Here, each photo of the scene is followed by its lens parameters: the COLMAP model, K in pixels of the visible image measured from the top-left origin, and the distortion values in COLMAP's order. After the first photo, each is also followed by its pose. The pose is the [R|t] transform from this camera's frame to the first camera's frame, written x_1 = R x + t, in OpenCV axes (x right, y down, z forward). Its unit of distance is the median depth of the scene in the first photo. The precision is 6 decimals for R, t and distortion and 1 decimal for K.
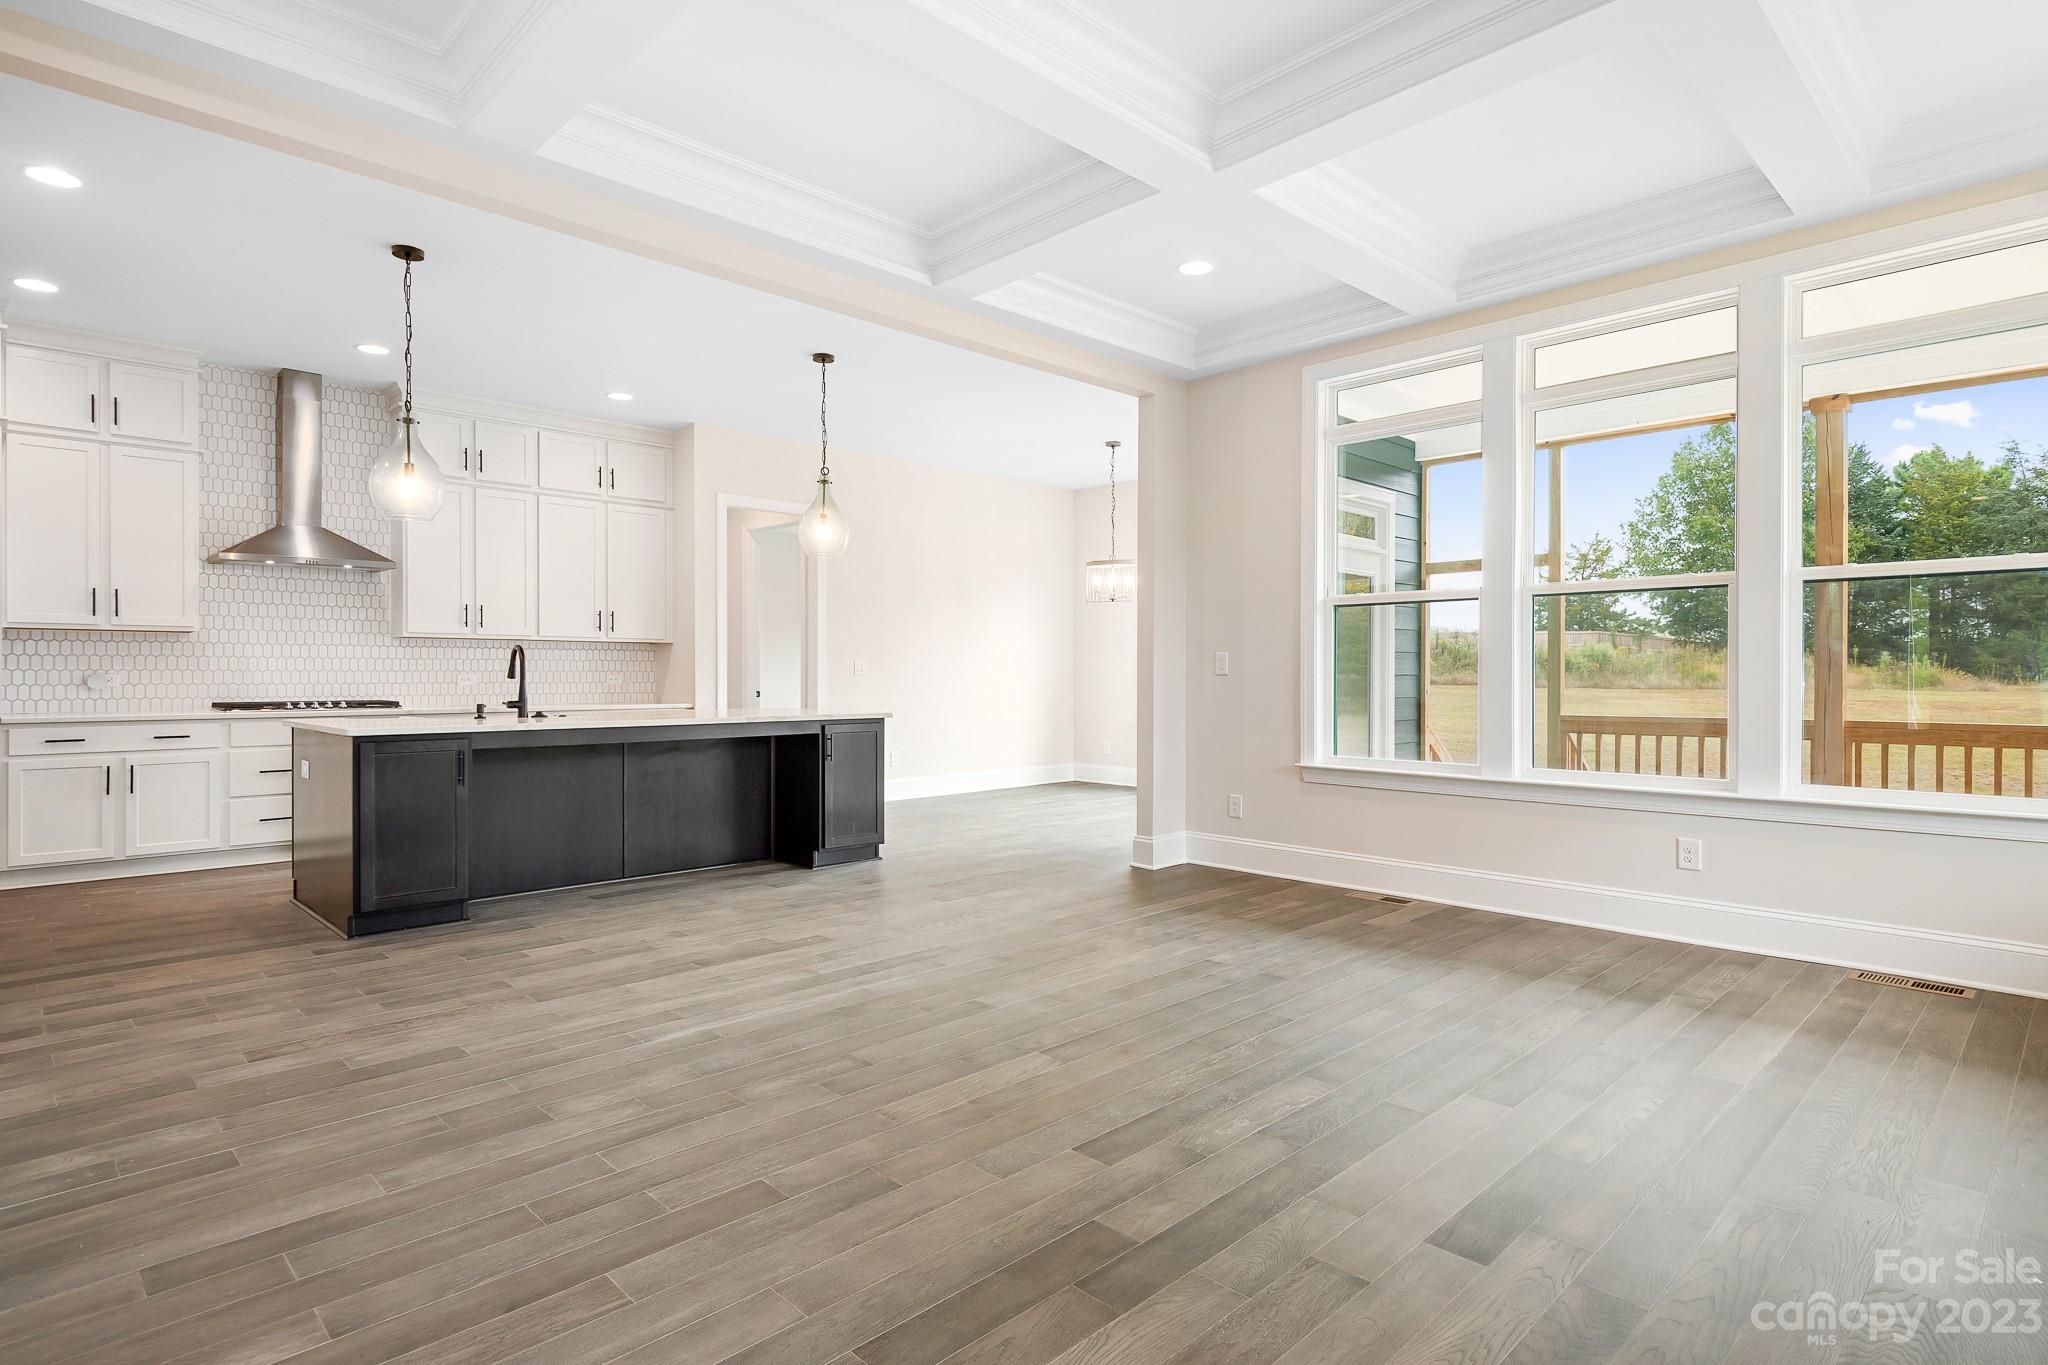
lens RADIAL K [[1066.1, 0, 1024.5], [0, 1066.1, 676.1], [0, 0, 1]] dist [0.024605, -0.004241]
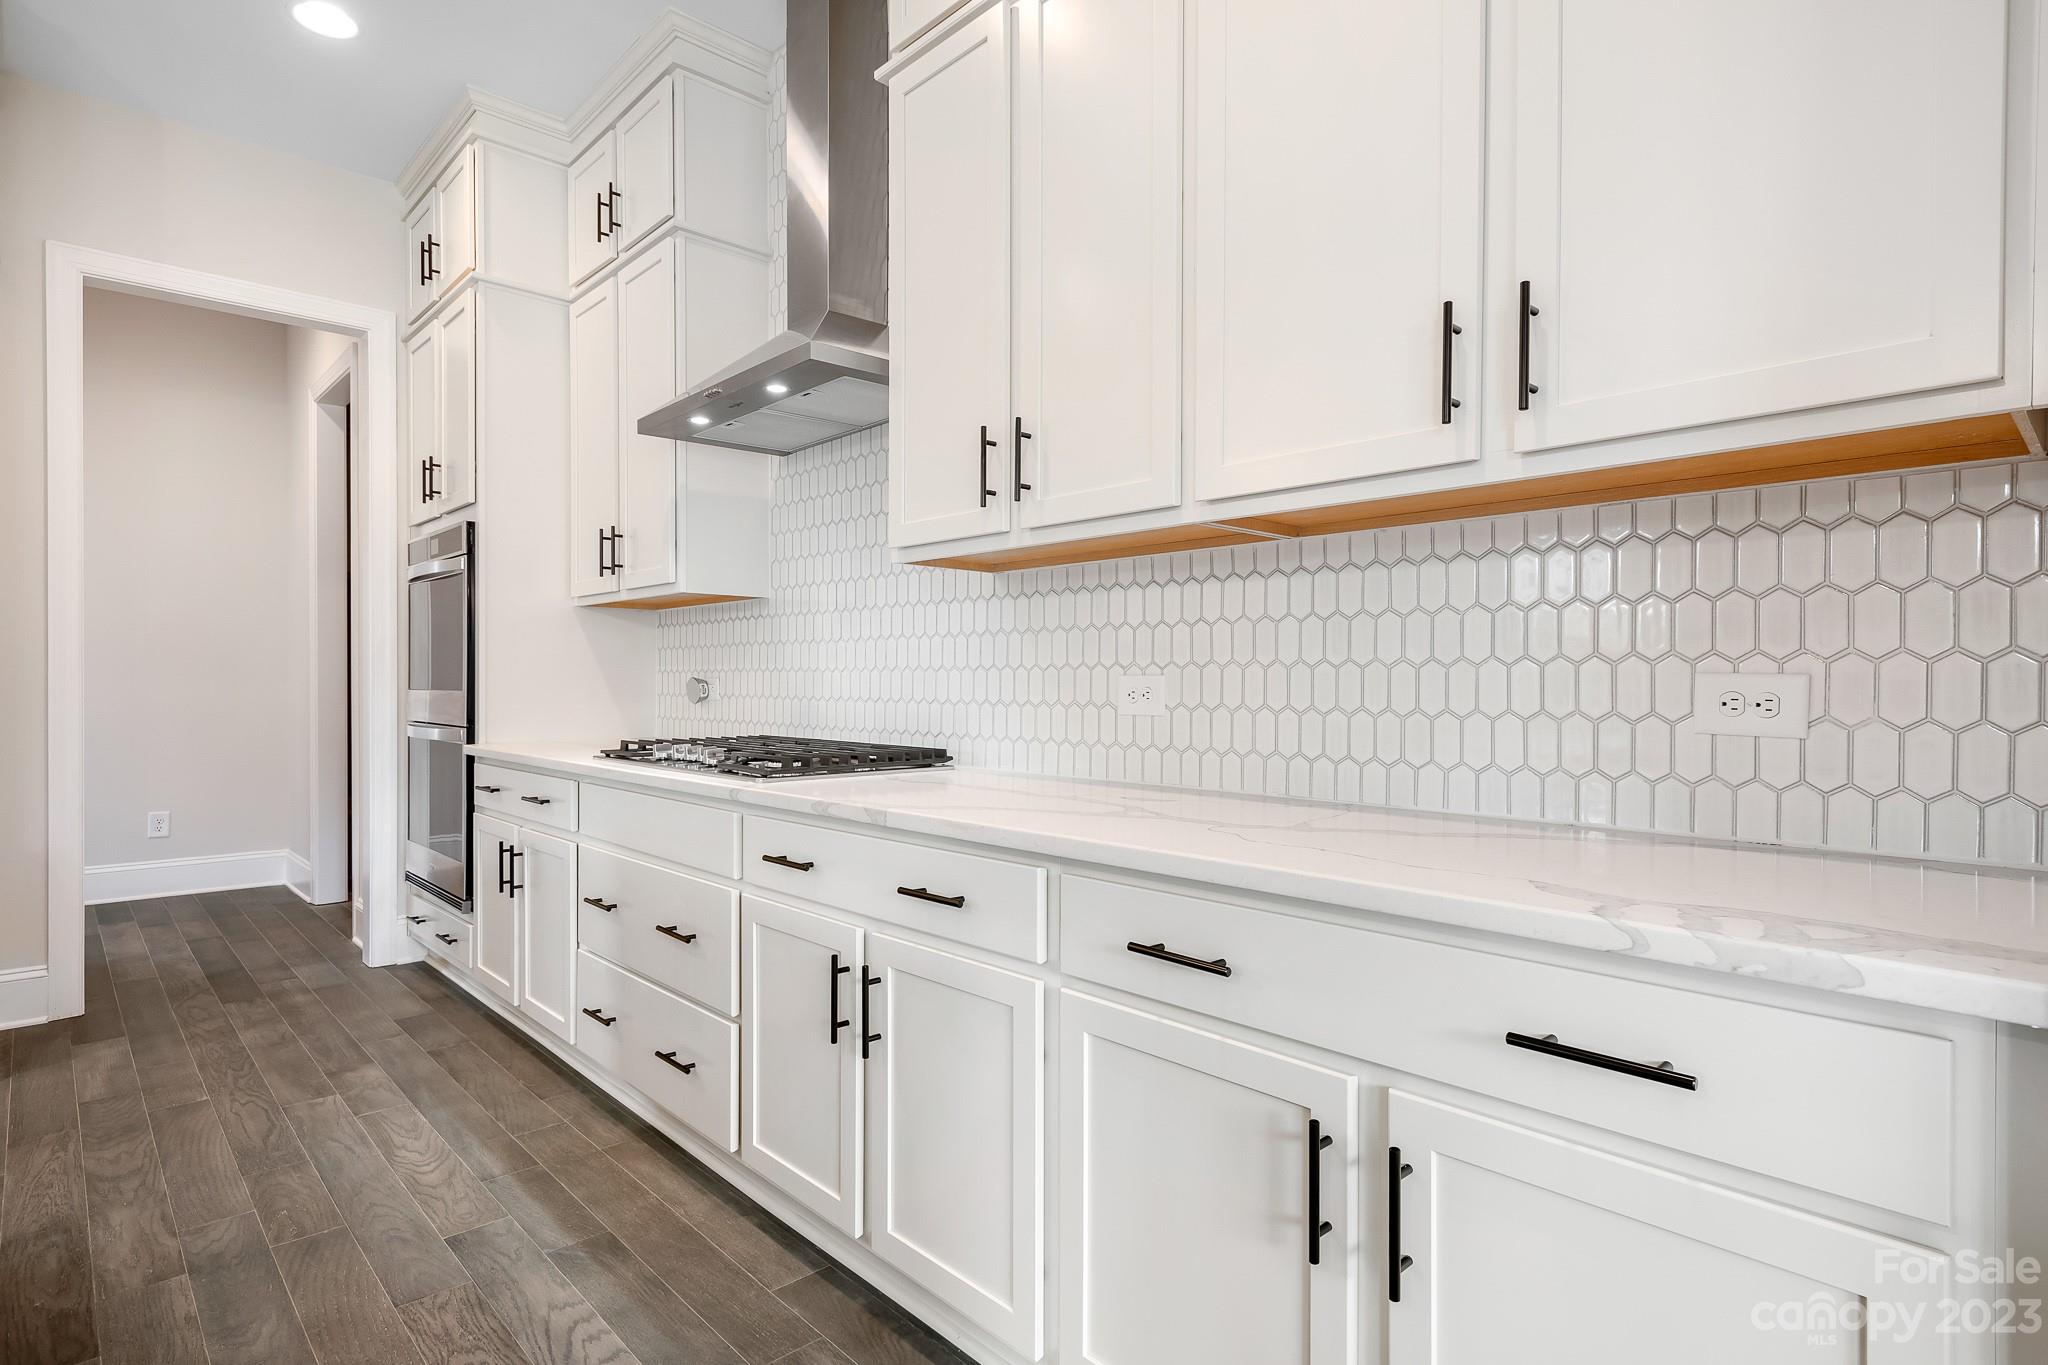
lens RADIAL K [[1066.1, 0, 1025.2], [0, 1066.1, 681.0], [0, 0, 1]] dist [0.024605, -0.004241]
pose [[-0.038390, 0.000780, -0.999263, -0.265252], [-0.001803, 0.999998, 0.000850, -0.000837], [0.999261, 0.001834, -0.038388, 1.230989]]
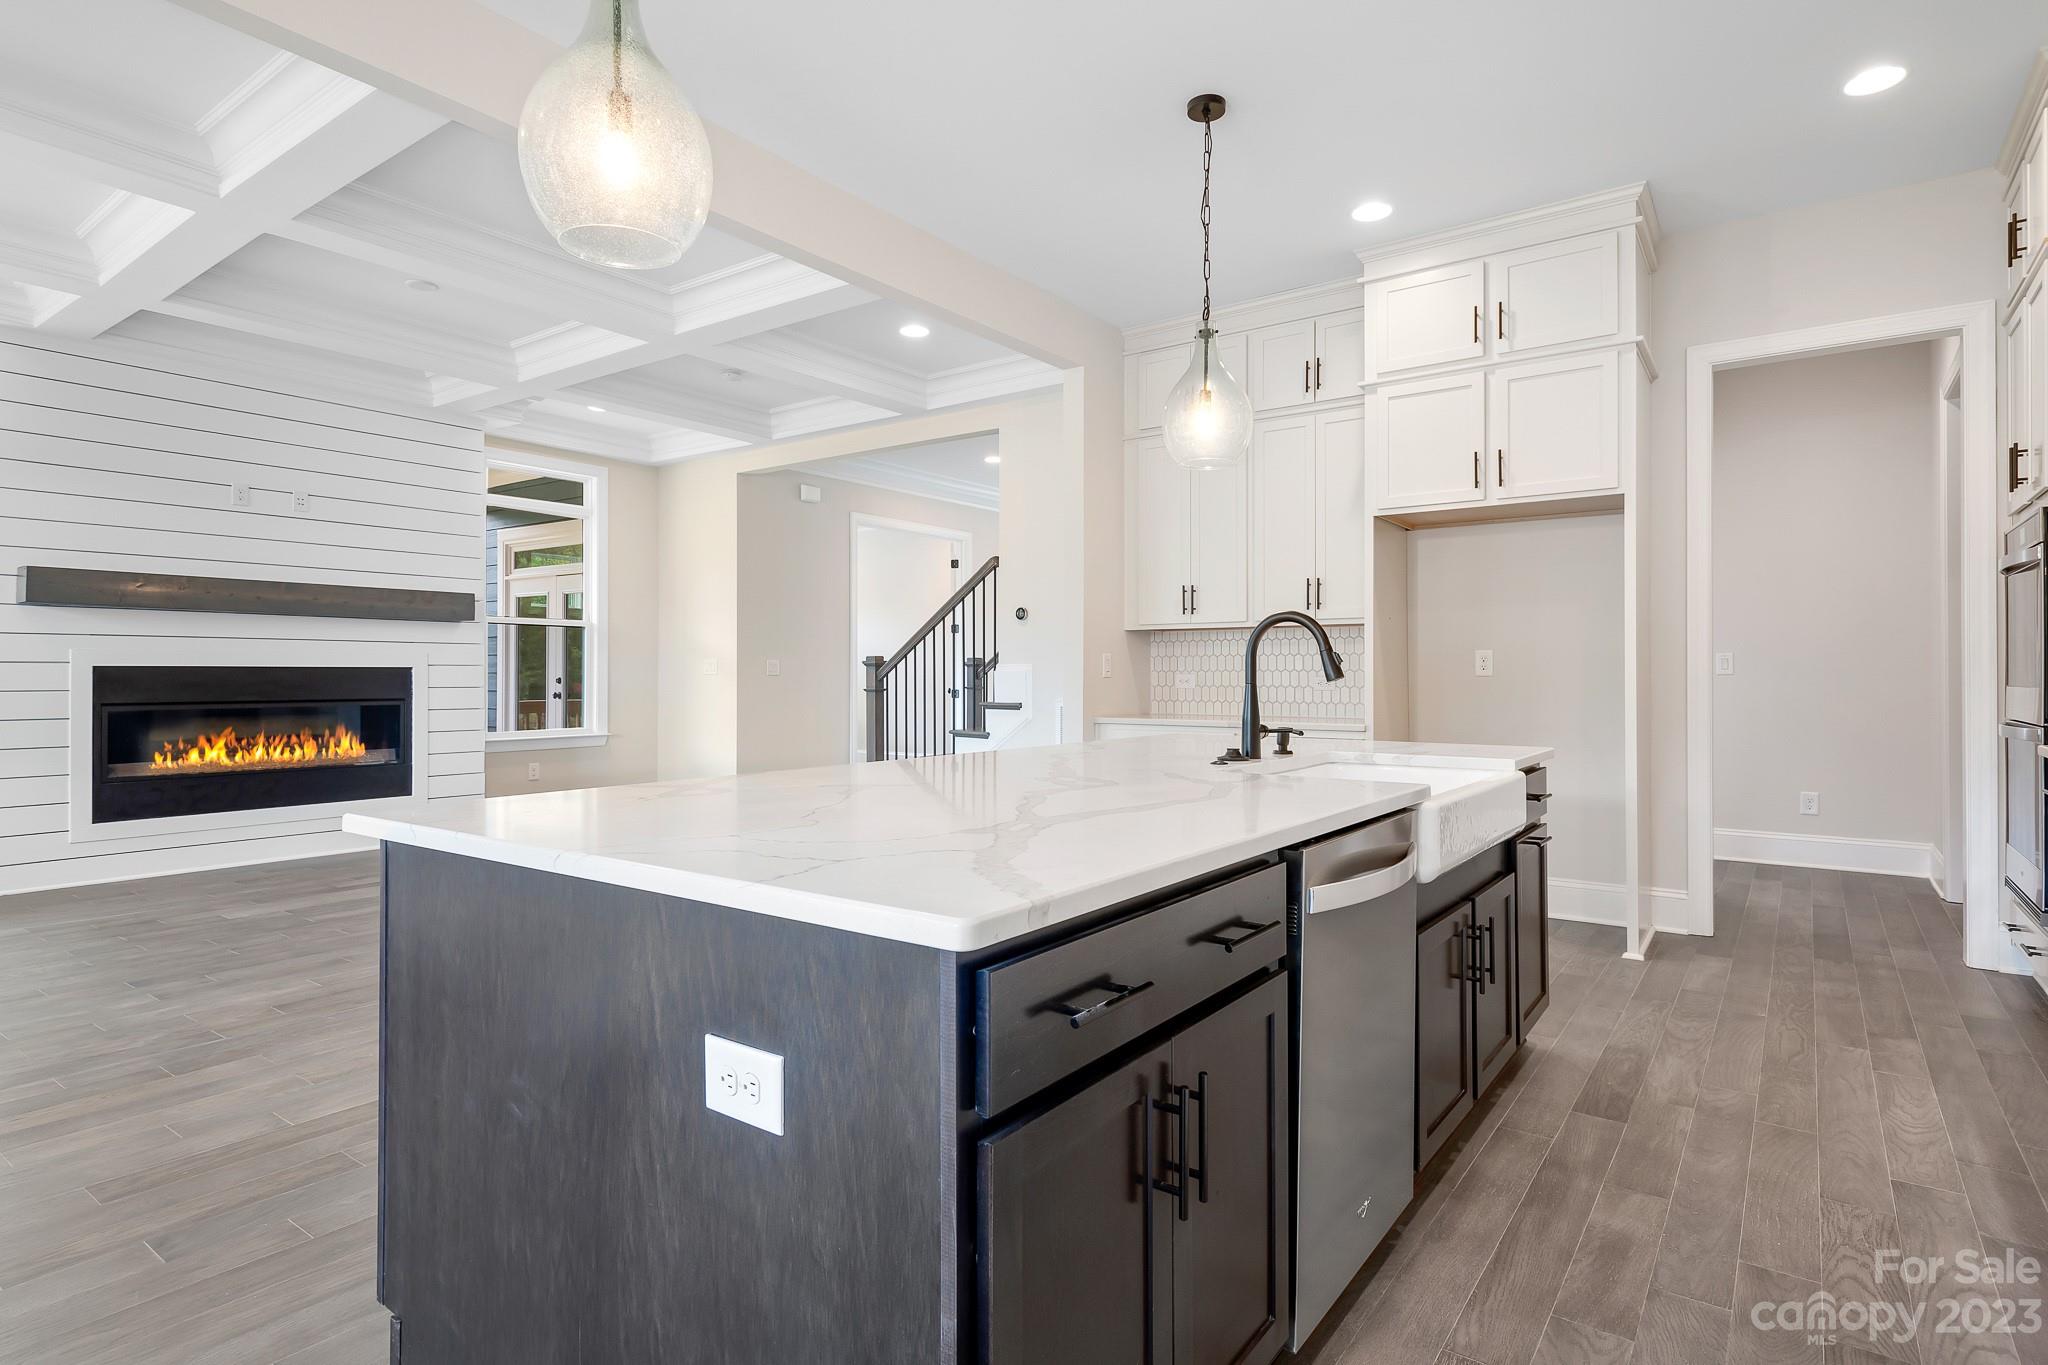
lens RADIAL K [[1066.1, 0, 1024.8], [0, 1066.1, 676.0], [0, 0, 1]] dist [0.024605, -0.004241]
pose [[-0.986653, 0.001612, -0.162829, -0.233443], [0.001498, 0.999999, 0.000822, -0.002307], [0.162830, 0.000567, -0.986654, 1.370456]]
